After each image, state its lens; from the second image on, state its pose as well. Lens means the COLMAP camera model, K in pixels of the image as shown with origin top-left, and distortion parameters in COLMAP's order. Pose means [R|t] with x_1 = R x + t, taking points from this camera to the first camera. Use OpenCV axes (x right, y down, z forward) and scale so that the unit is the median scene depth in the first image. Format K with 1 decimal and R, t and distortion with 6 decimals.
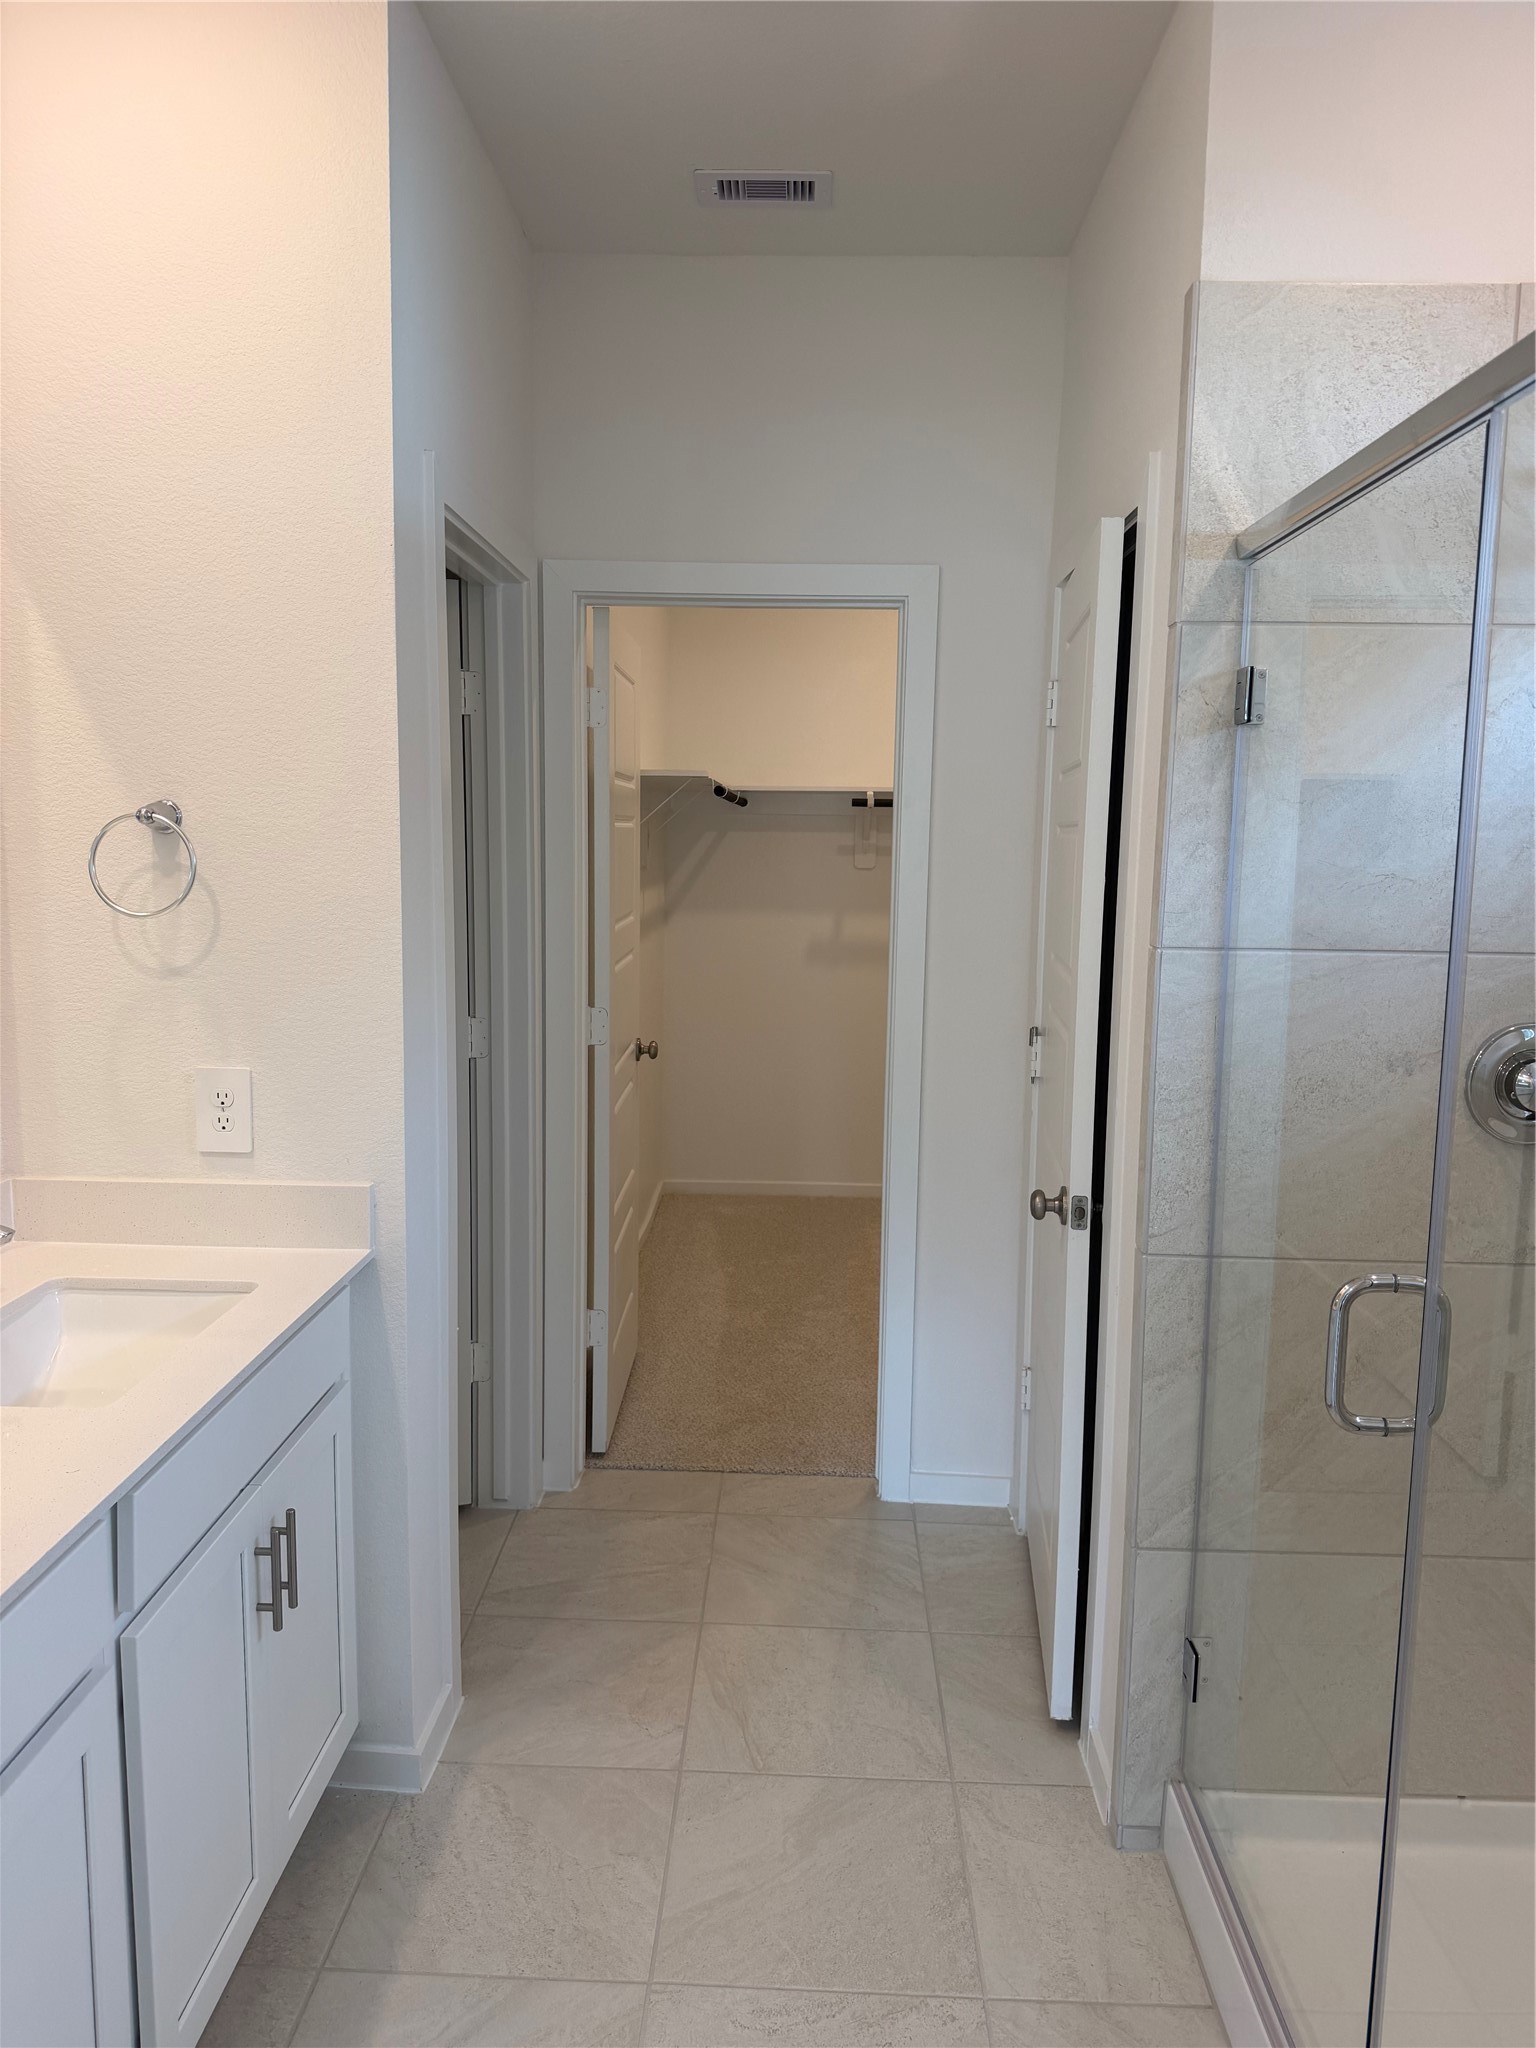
lens RADIAL K [[1437.7, 0, 781.8], [0, 1437.7, 1027.9], [0, 0, 1]] dist [0.070827, -0.085616]
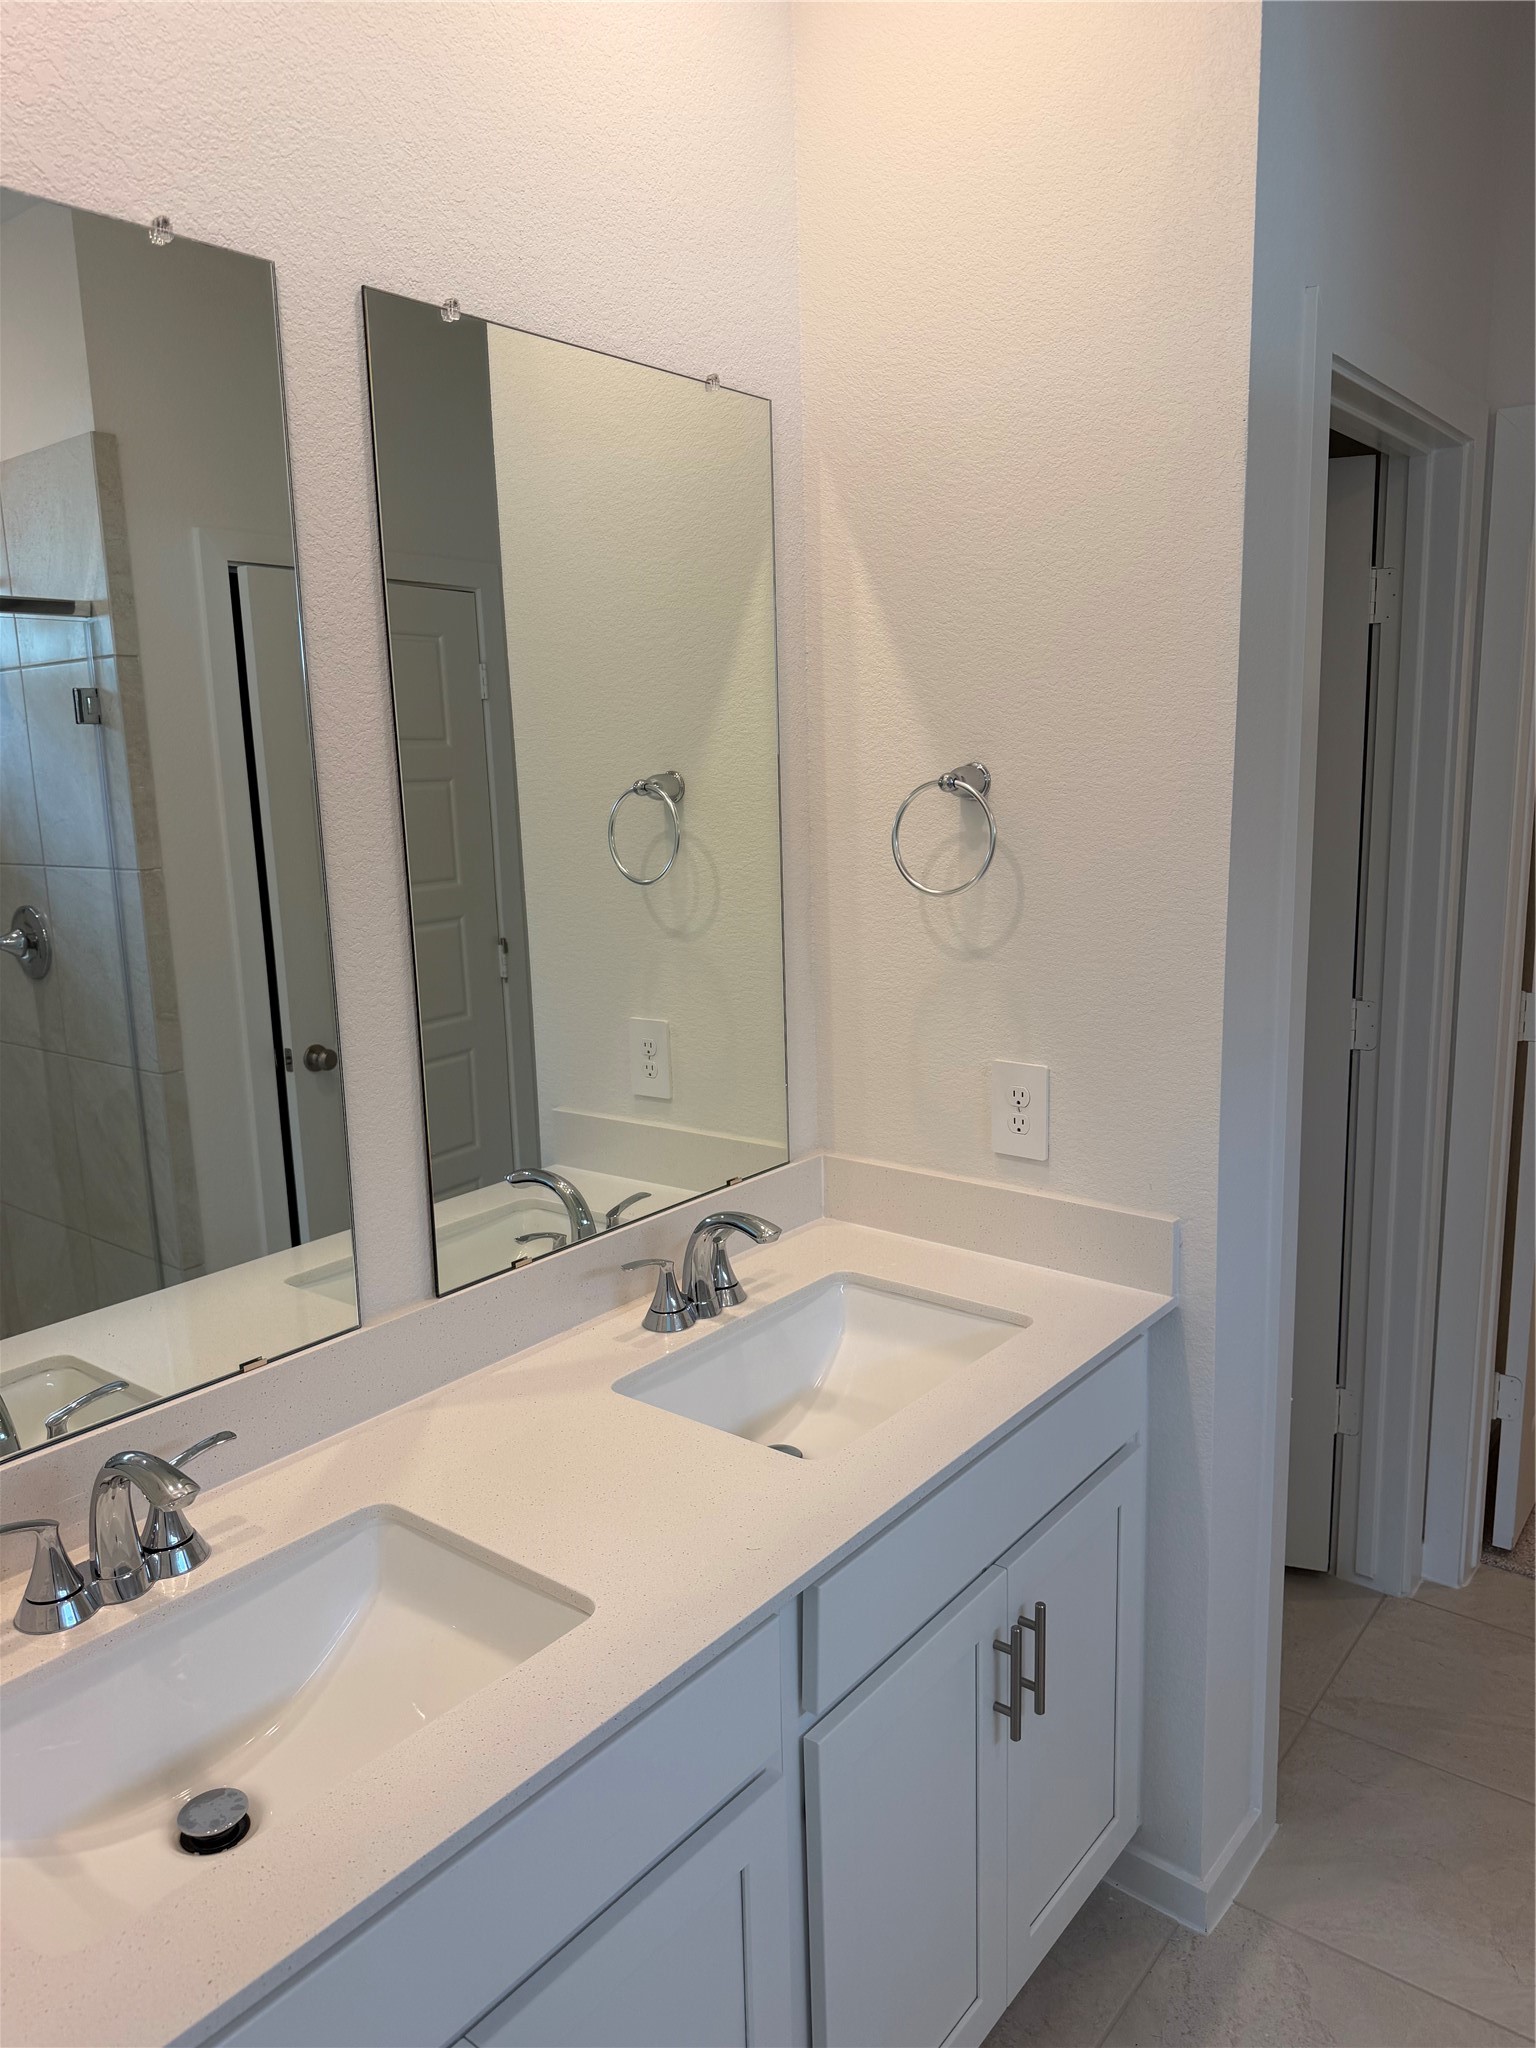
lens RADIAL K [[1437.7, 0, 770.8], [0, 1437.7, 1016.4], [0, 0, 1]] dist [0.070827, -0.085616]
pose [[0.797841, 0.076281, -0.598022, 0.016503], [-0.046375, 0.996789, 0.065274, -0.051231], [0.601081, -0.024345, 0.798817, 0.205390]]
